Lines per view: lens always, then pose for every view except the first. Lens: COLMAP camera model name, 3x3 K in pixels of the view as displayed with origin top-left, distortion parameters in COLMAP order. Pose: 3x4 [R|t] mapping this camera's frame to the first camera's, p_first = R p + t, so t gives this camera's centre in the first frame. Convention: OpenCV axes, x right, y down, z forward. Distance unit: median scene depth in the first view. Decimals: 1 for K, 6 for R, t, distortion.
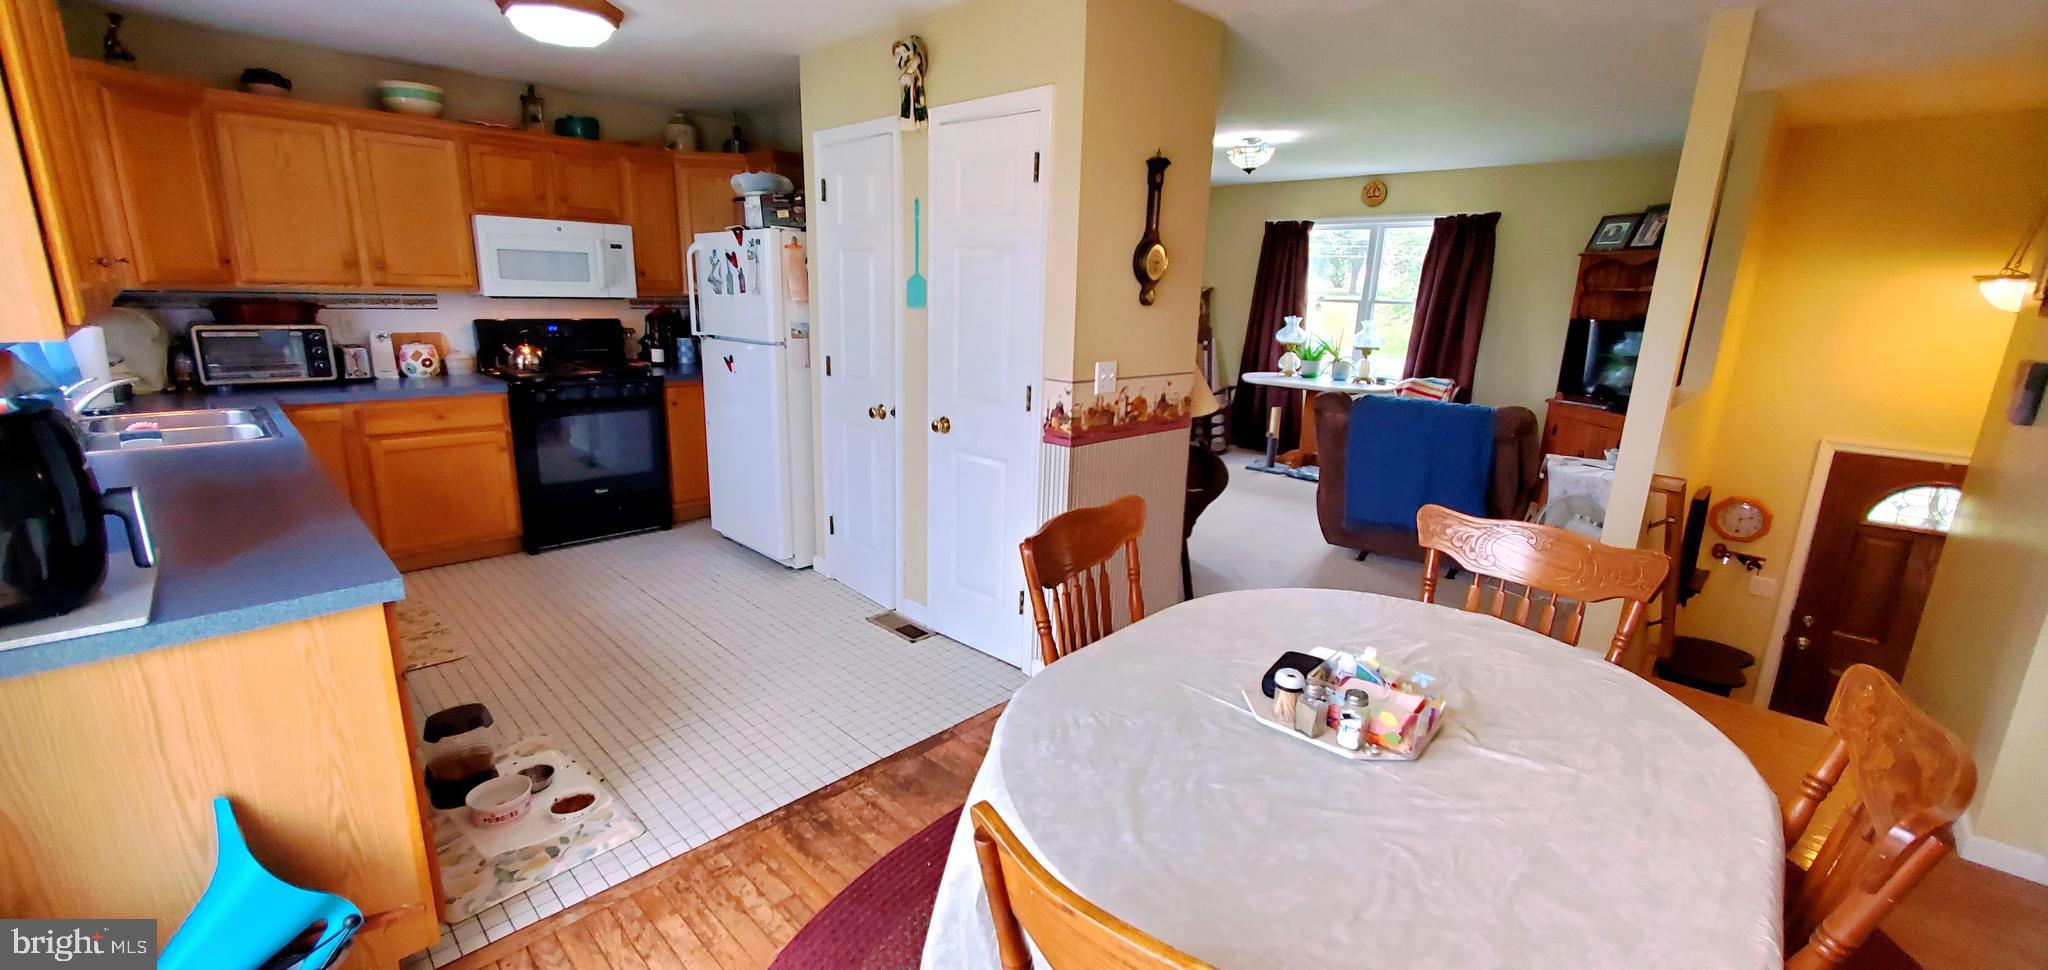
lens RADIAL K [[813.9, 0, 1019.7], [0, 813.9, 481.4], [0, 0, 1]] dist [0.002796, 0.000297]
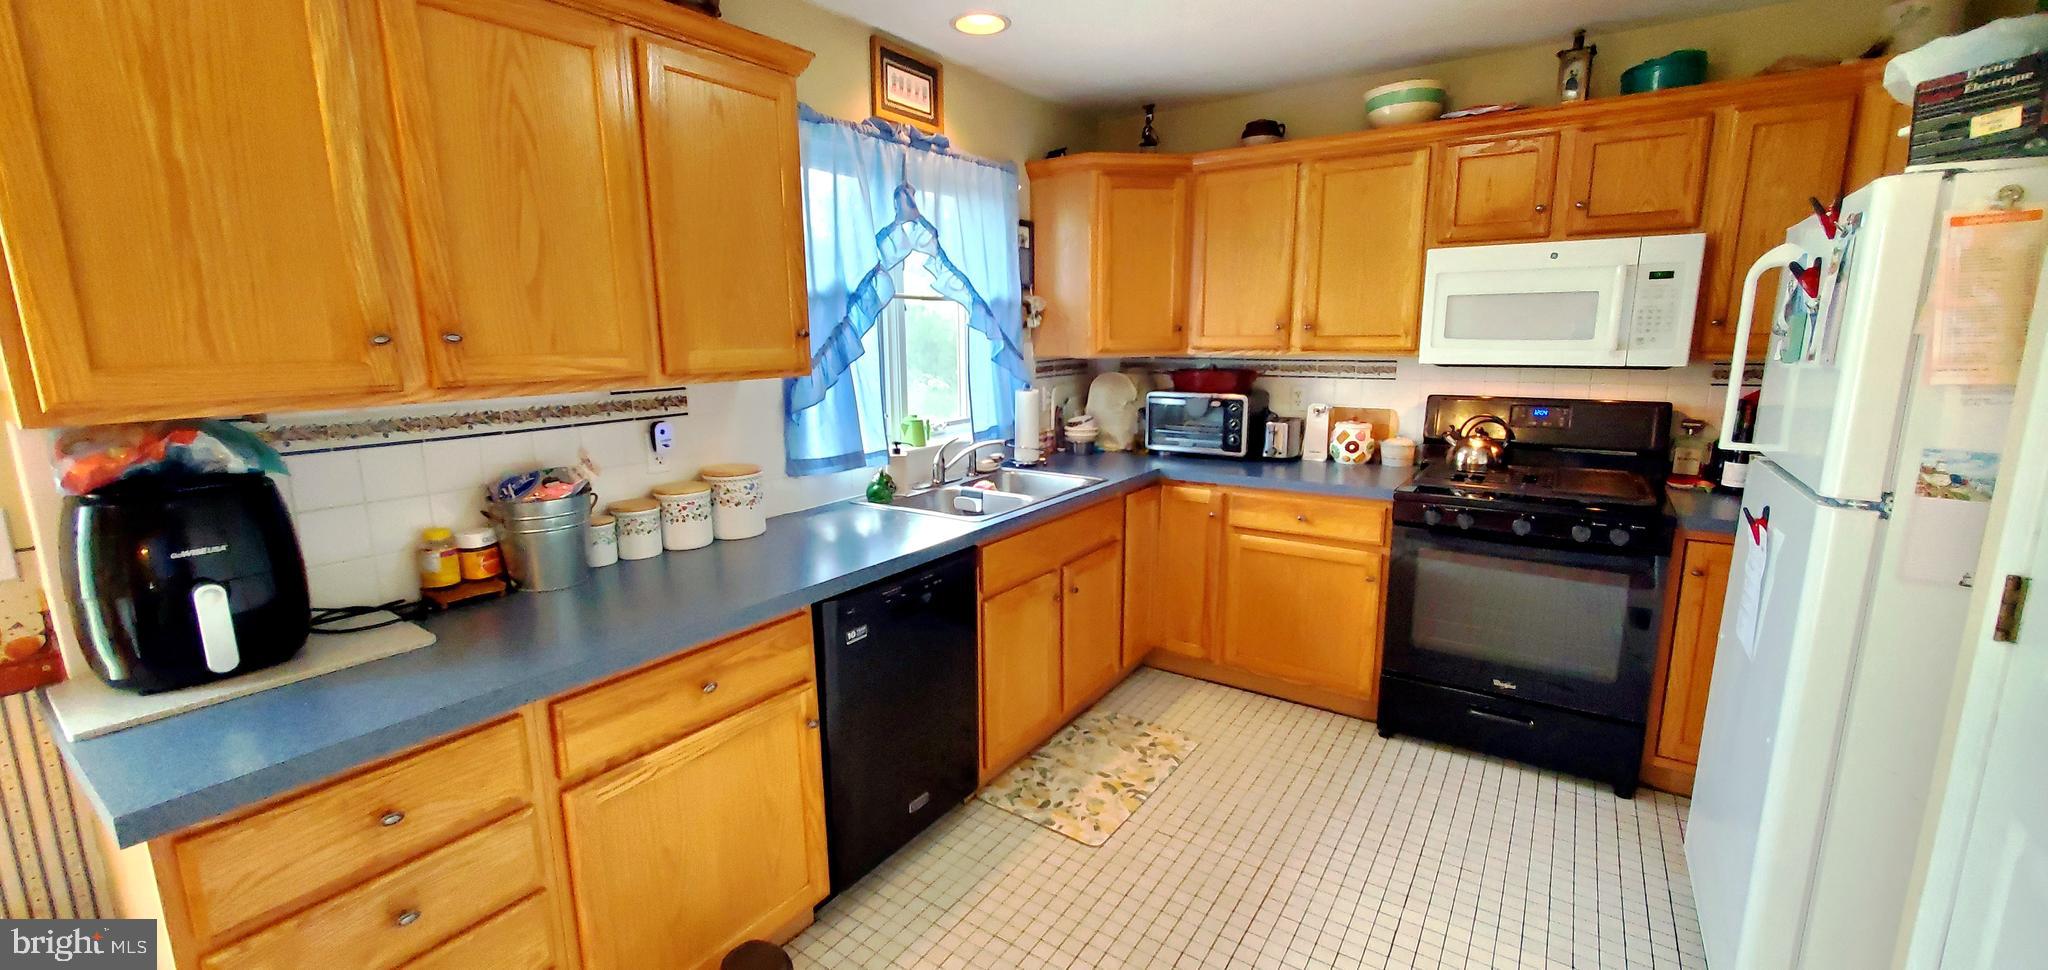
lens RADIAL K [[813.9, 0, 1010.6], [0, 813.9, 488.7], [0, 0, 1]] dist [0.002796, 0.000297]
pose [[0.171943, 0.156760, -0.972554, -0.016412], [-0.215500, 0.969331, 0.118141, -0.128154], [0.961247, 0.189272, 0.200452, 0.534772]]
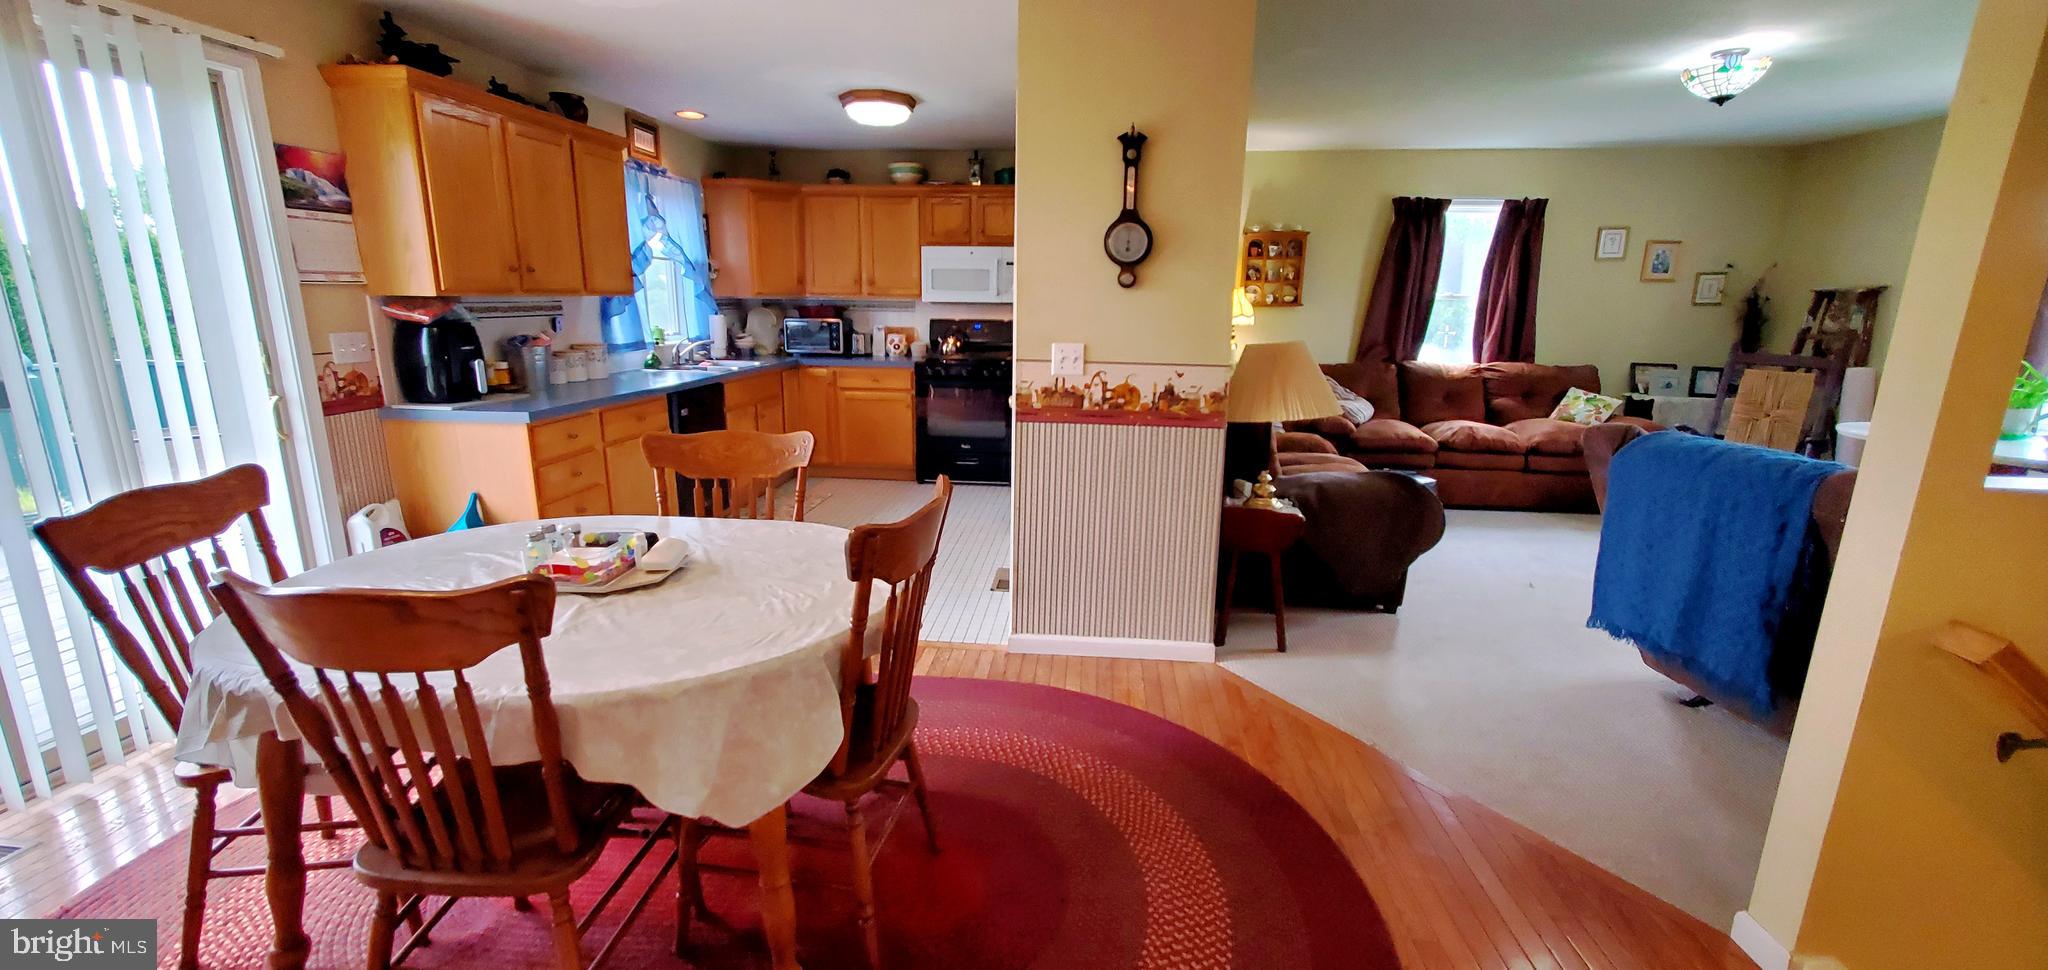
lens RADIAL K [[813.9, 0, 1014.0], [0, 813.9, 480.3], [0, 0, 1]] dist [0.002796, 0.000297]
pose [[0.630730, 0.149083, -0.761547, 0.590951], [-0.176680, 0.983186, 0.046141, -0.010338], [0.755621, 0.105447, 0.646465, 0.217173]]
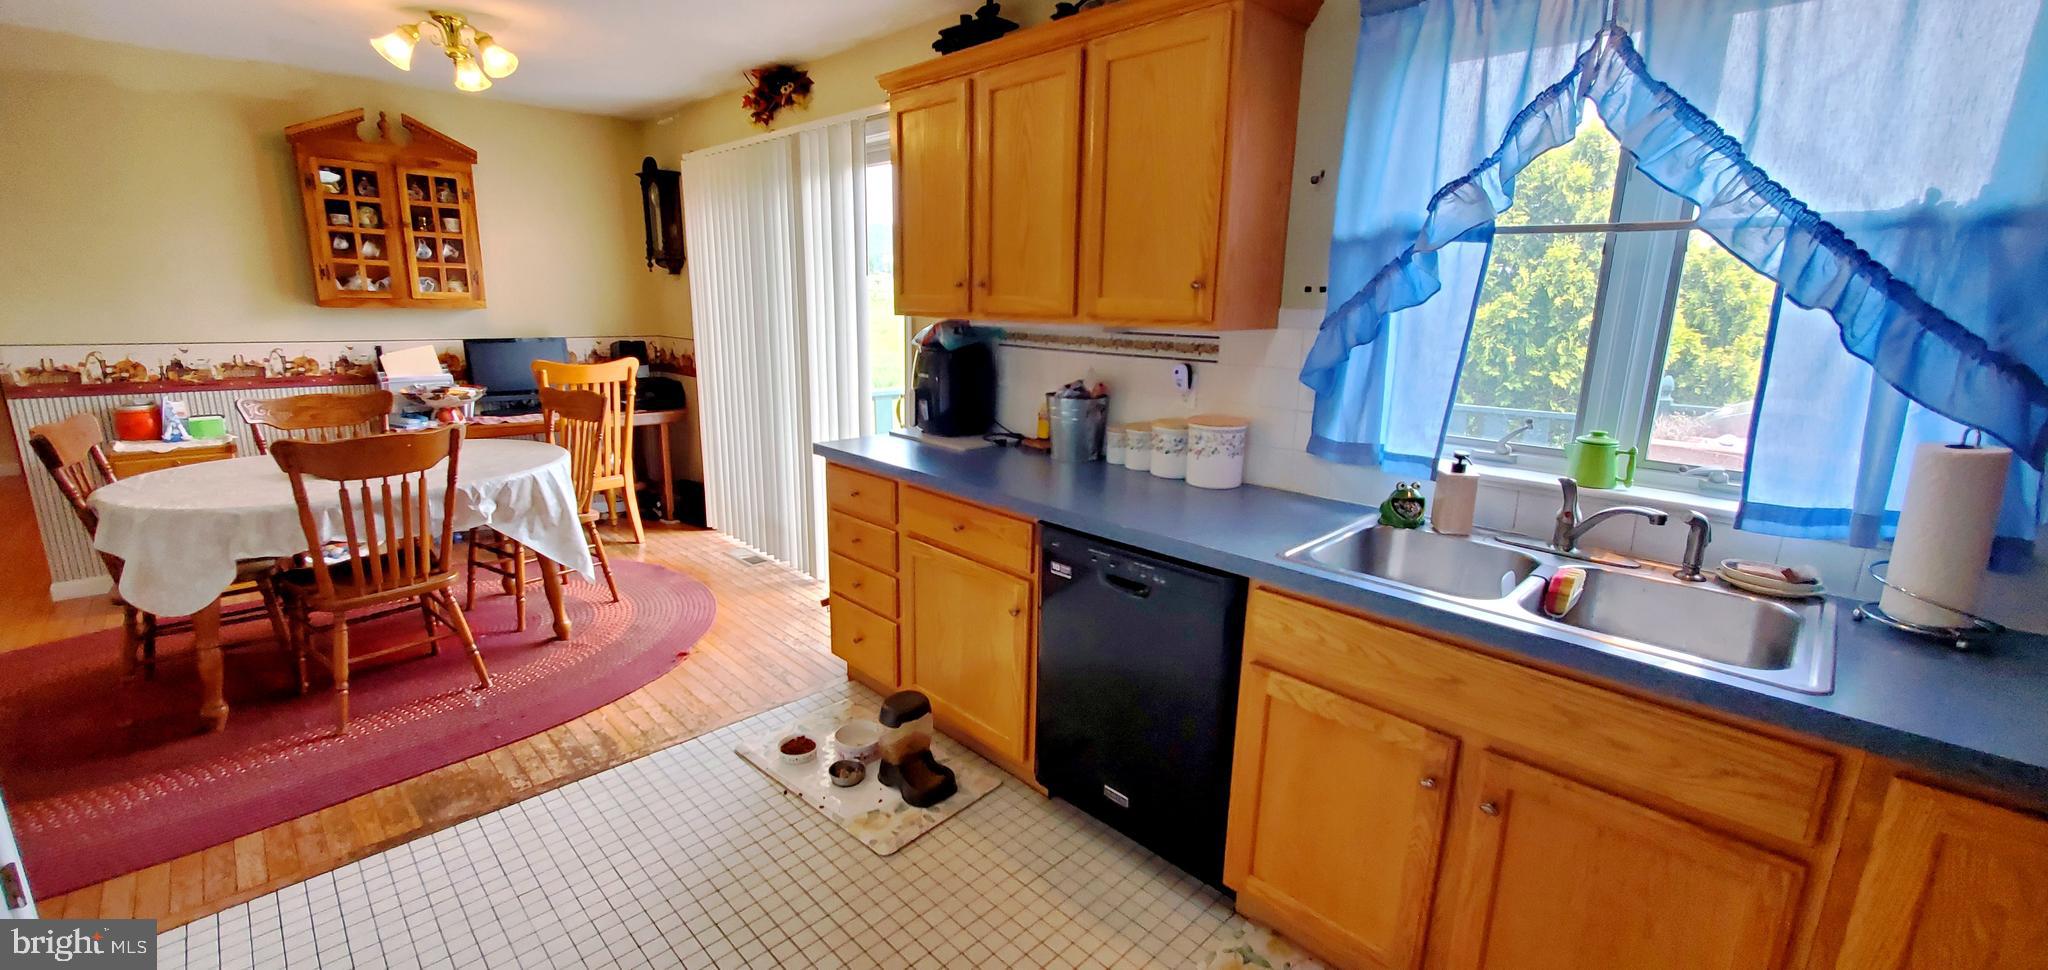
lens RADIAL K [[813.9, 0, 1016.4], [0, 813.9, 480.0], [0, 0, 1]] dist [0.002796, 0.000297]
pose [[-0.998790, -0.049176, -0.000340, -0.440405], [-0.044200, 0.894647, 0.444582, -0.239212], [-0.021559, 0.444059, -0.895738, 0.975146]]
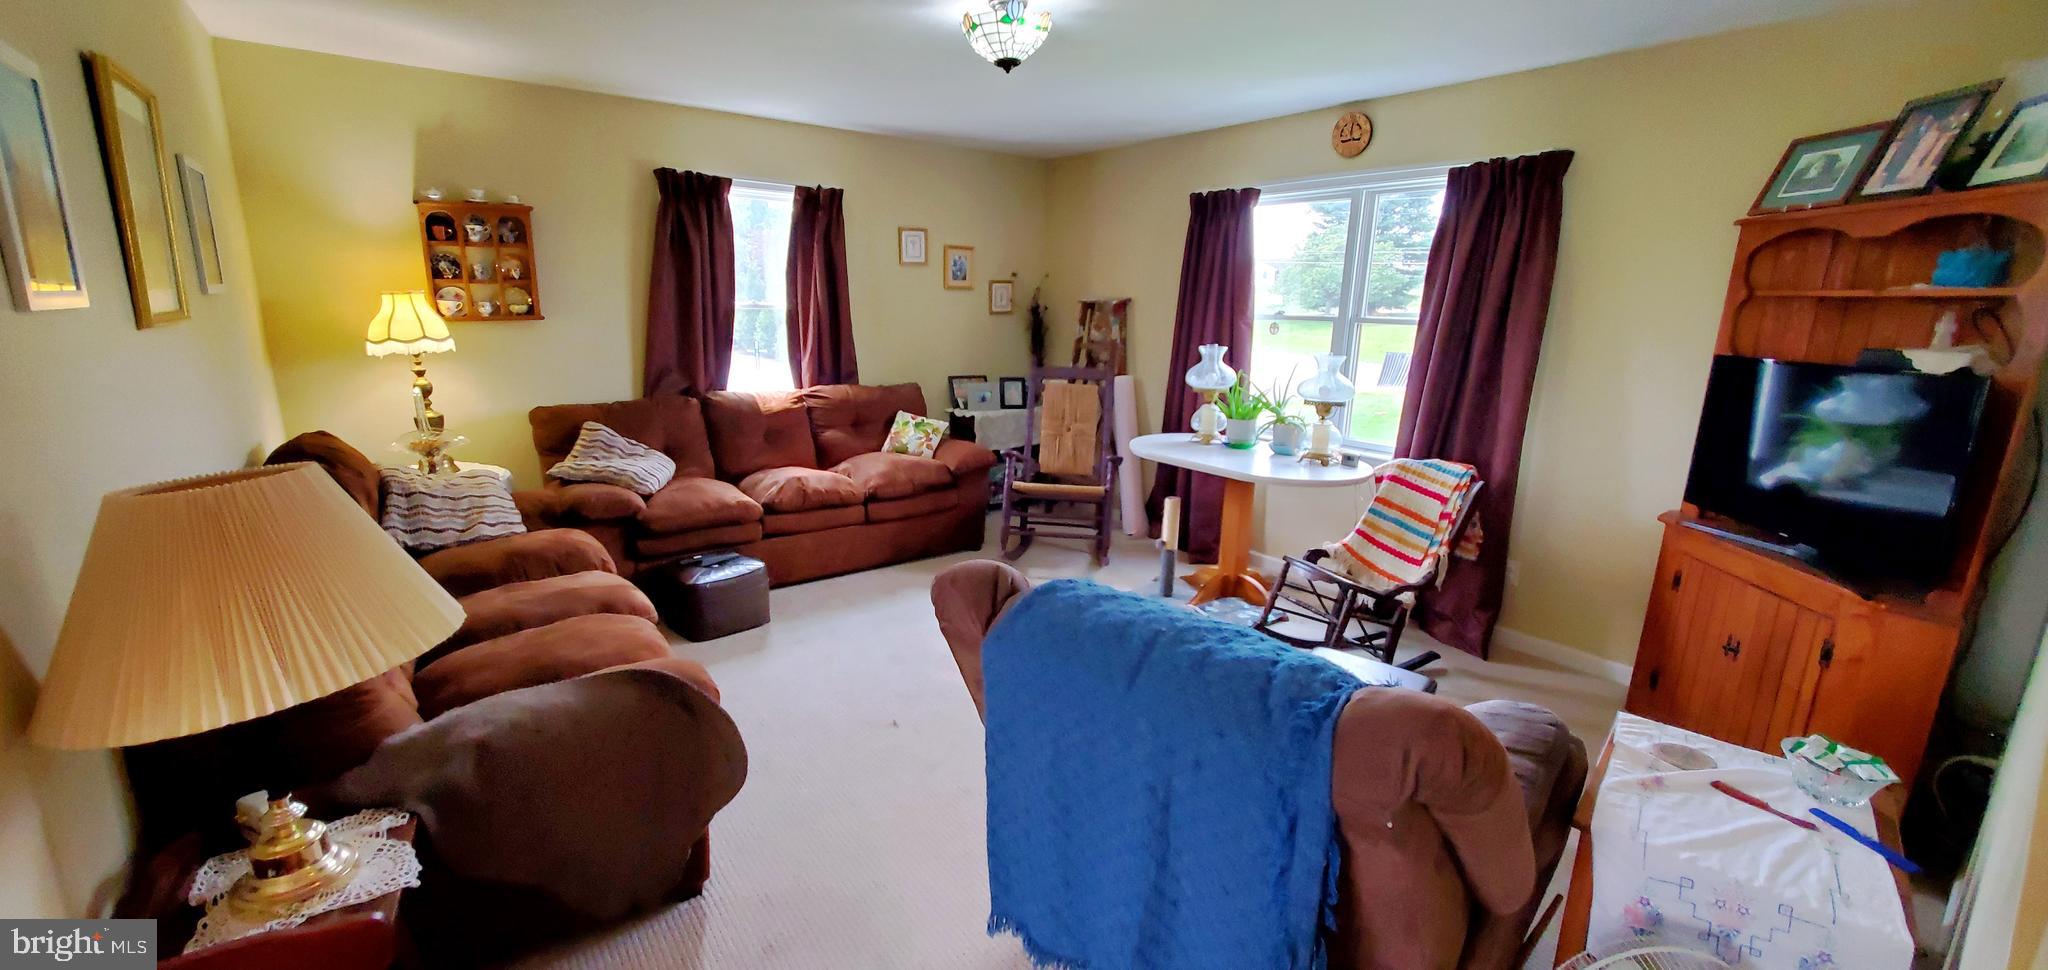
lens RADIAL K [[813.9, 0, 1017.6], [0, 813.9, 485.0], [0, 0, 1]] dist [0.002796, 0.000297]
pose [[0.989597, 0.023755, -0.141894, 0.460547], [-0.025972, 0.999567, -0.013794, -0.143534], [0.141505, 0.017336, 0.989786, 0.634281]]
